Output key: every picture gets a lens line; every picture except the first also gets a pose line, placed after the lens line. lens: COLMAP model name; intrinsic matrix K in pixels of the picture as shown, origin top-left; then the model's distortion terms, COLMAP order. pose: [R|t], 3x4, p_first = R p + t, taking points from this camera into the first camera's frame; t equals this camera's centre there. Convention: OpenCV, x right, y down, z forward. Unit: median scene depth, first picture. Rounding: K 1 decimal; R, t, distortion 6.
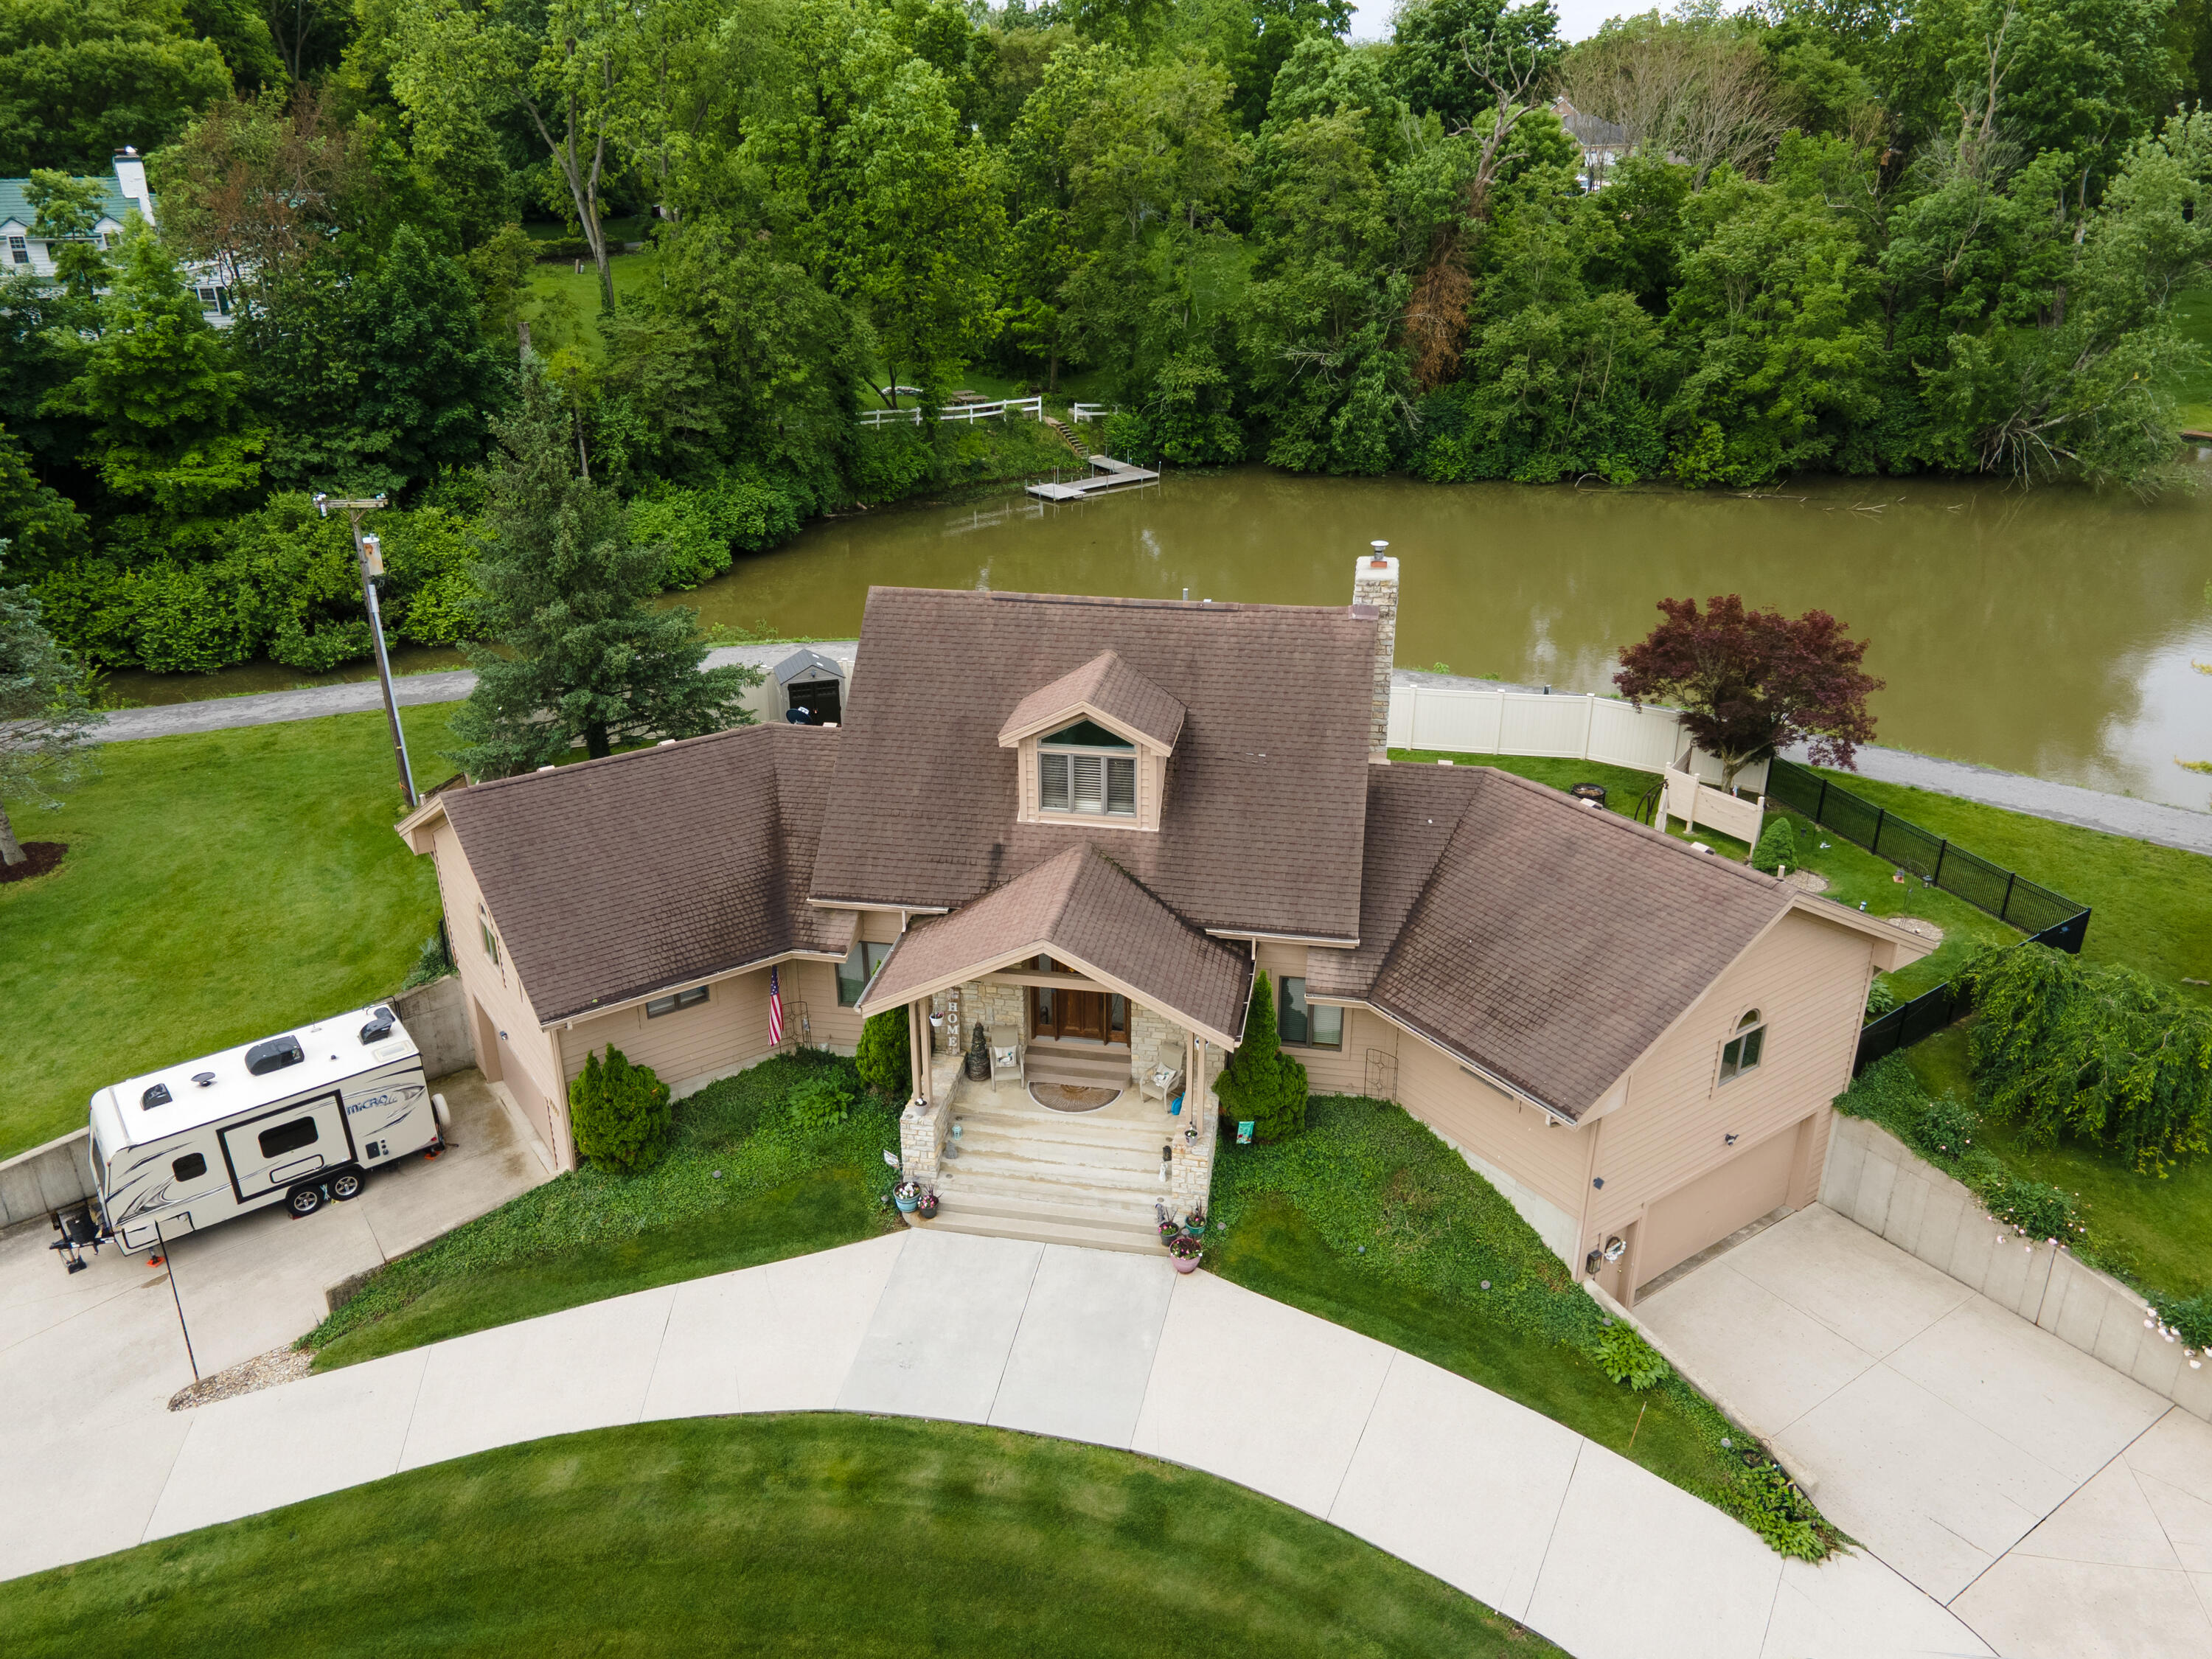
lens RADIAL K [[1607.7, 0, 1102.7], [0, 1607.7, 788.9], [0, 0, 1]] dist [0.037670, 0.011692]
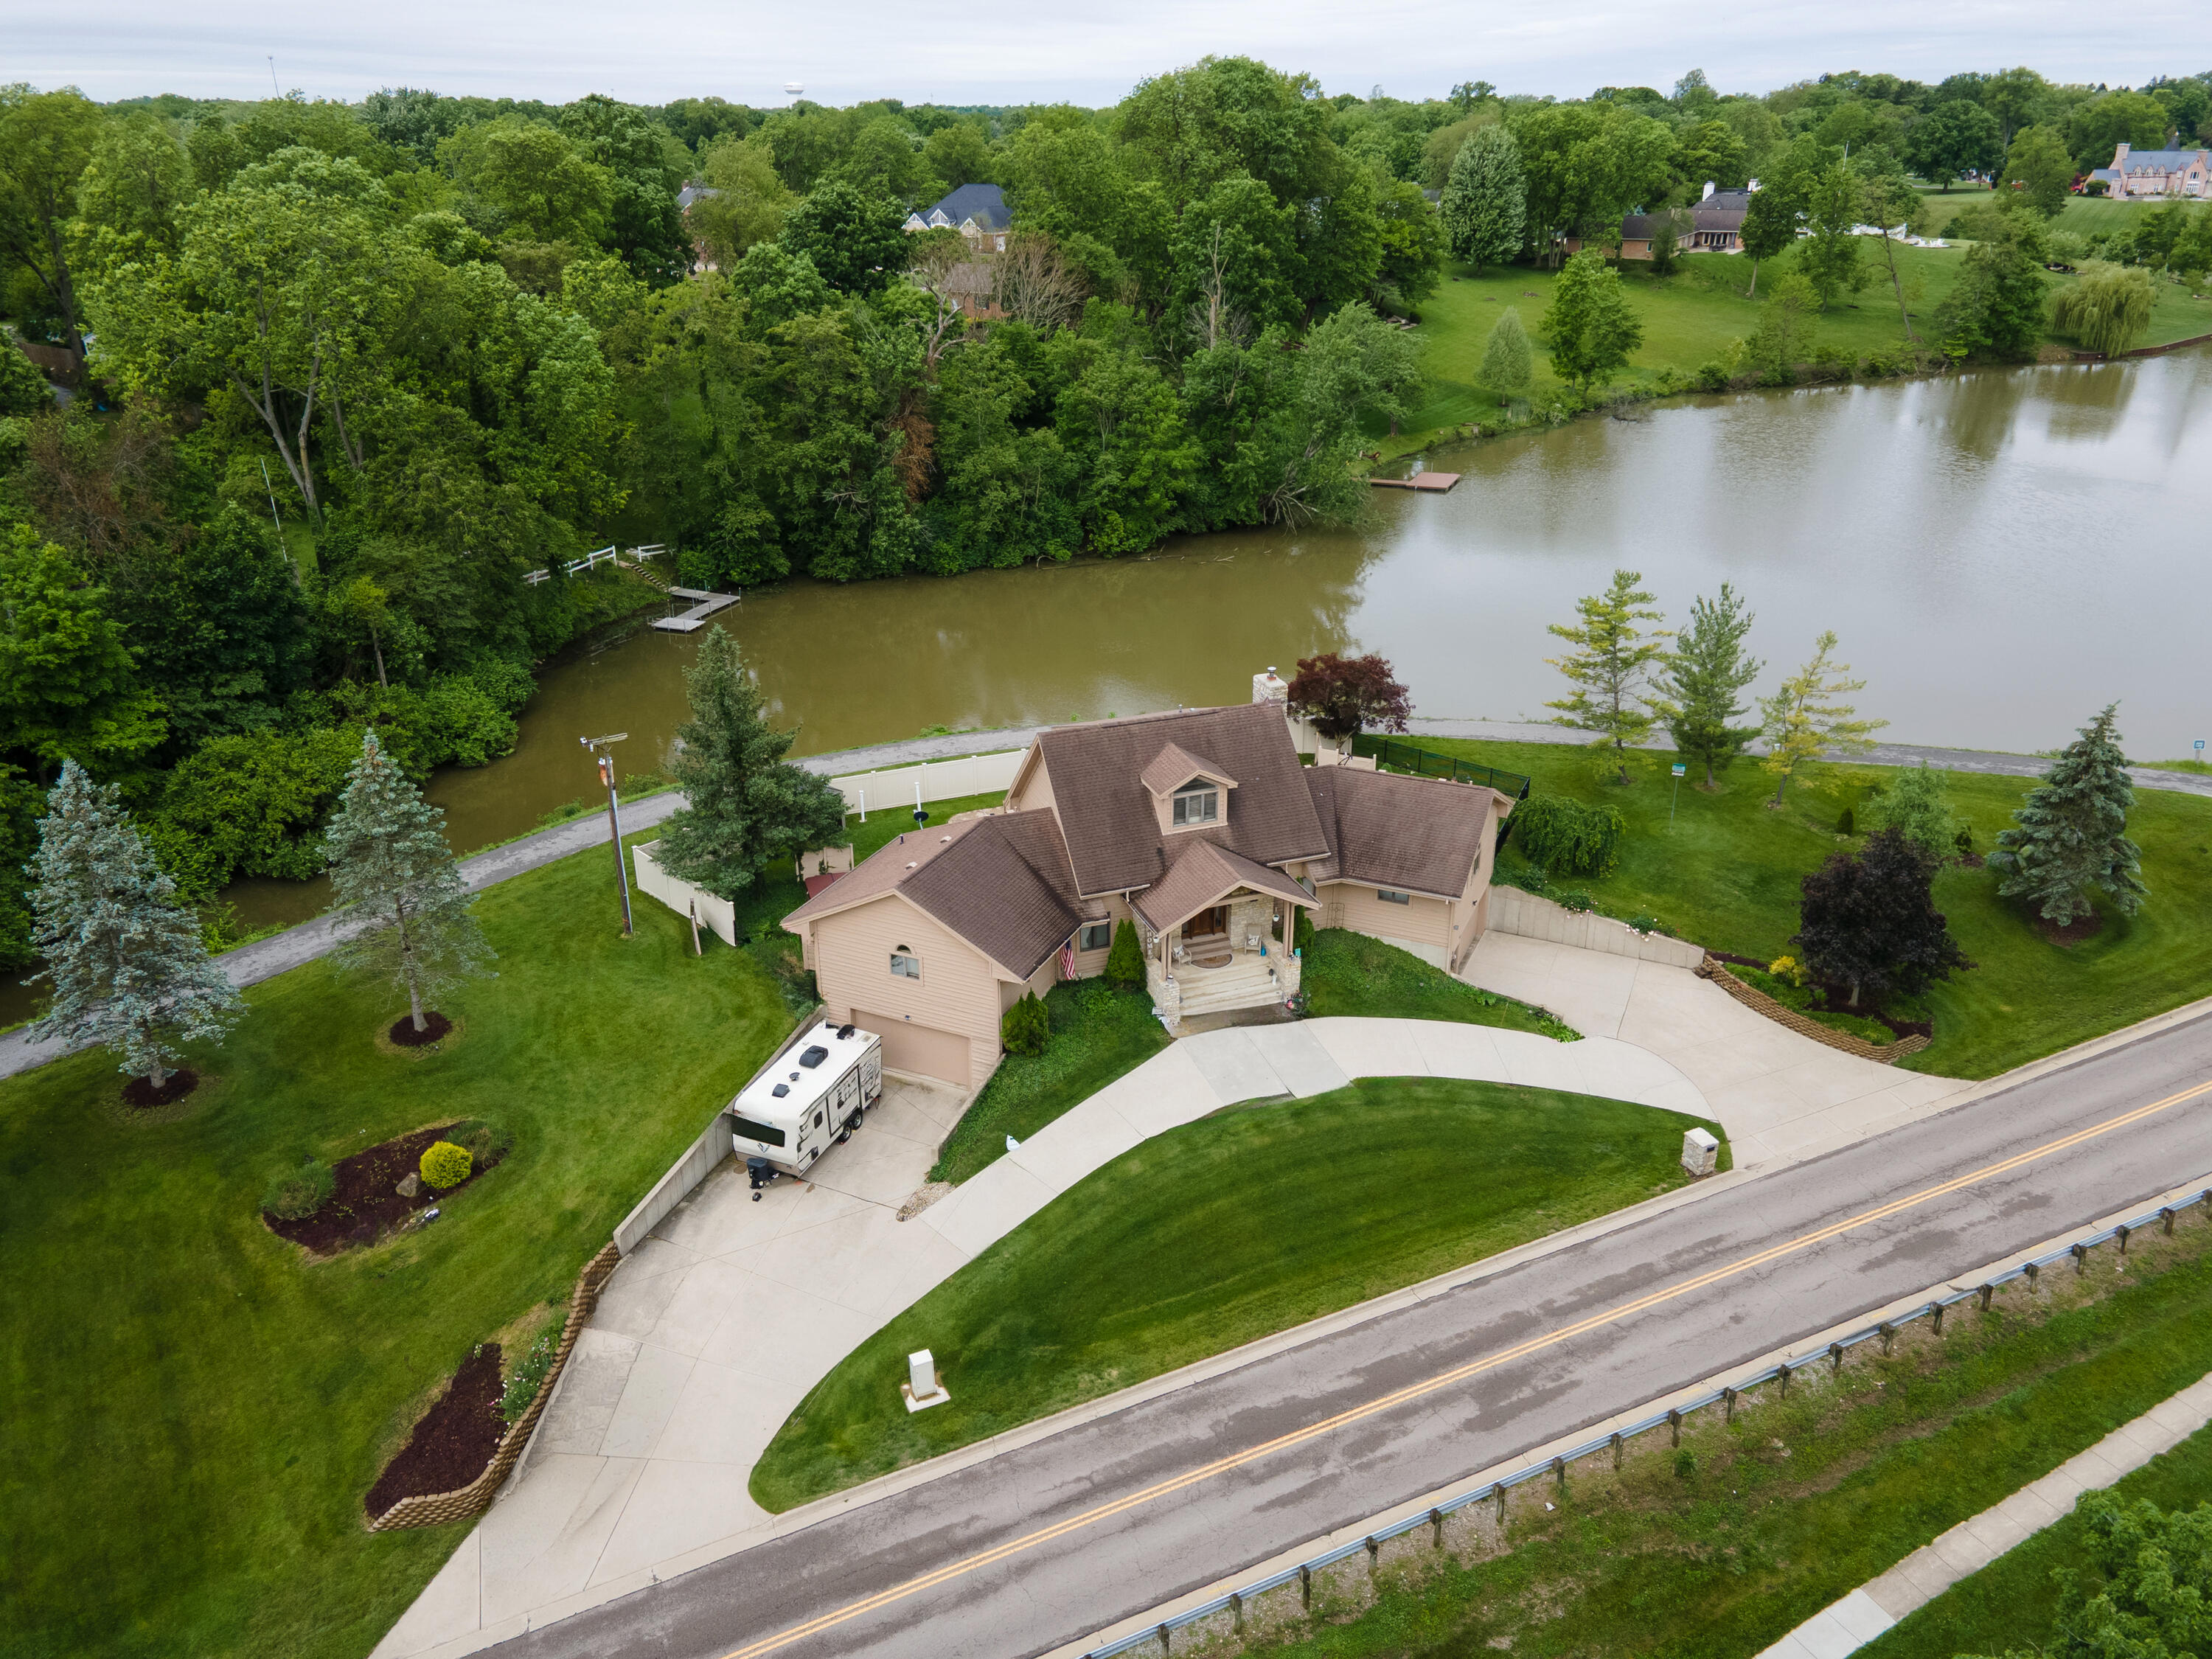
lens RADIAL K [[1607.7, 0, 1102.7], [0, 1607.7, 788.9], [0, 0, 1]] dist [0.037670, 0.011692]
pose [[0.859543, -0.196825, 0.471641, -0.807825], [0.200981, 0.978688, 0.042146, -0.103967], [-0.469885, 0.058564, 0.880783, -0.557558]]
